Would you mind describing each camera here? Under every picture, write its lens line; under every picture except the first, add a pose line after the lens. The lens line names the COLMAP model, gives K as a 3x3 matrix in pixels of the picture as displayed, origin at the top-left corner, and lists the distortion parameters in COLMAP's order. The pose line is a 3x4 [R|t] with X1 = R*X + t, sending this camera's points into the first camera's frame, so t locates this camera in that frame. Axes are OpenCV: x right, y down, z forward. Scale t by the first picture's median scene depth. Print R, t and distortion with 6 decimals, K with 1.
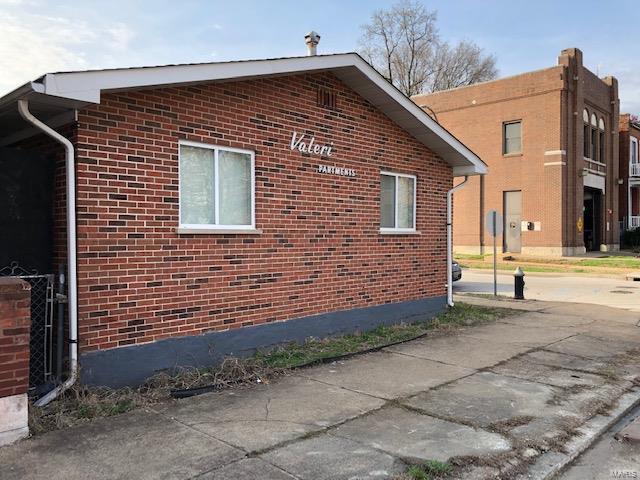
lens RADIAL K [[540.8, 0, 320.0], [0, 540.8, 240.0], [0, 0, 1]] dist [-0.125861, 0.000846]
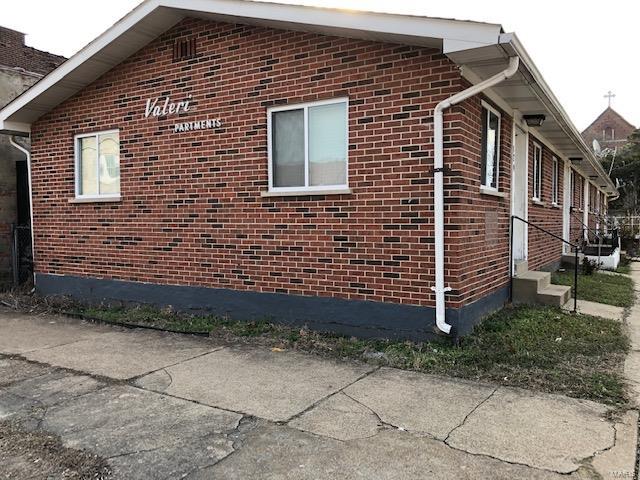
lens RADIAL K [[540.8, 0, 320.0], [0, 540.8, 240.0], [0, 0, 1]] dist [-0.125861, 0.000846]
pose [[0.229378, 0.068167, -0.970947, 0.965560], [0.014552, 0.997193, 0.073448, -0.004965], [0.973229, -0.030977, 0.227742, 1.036139]]
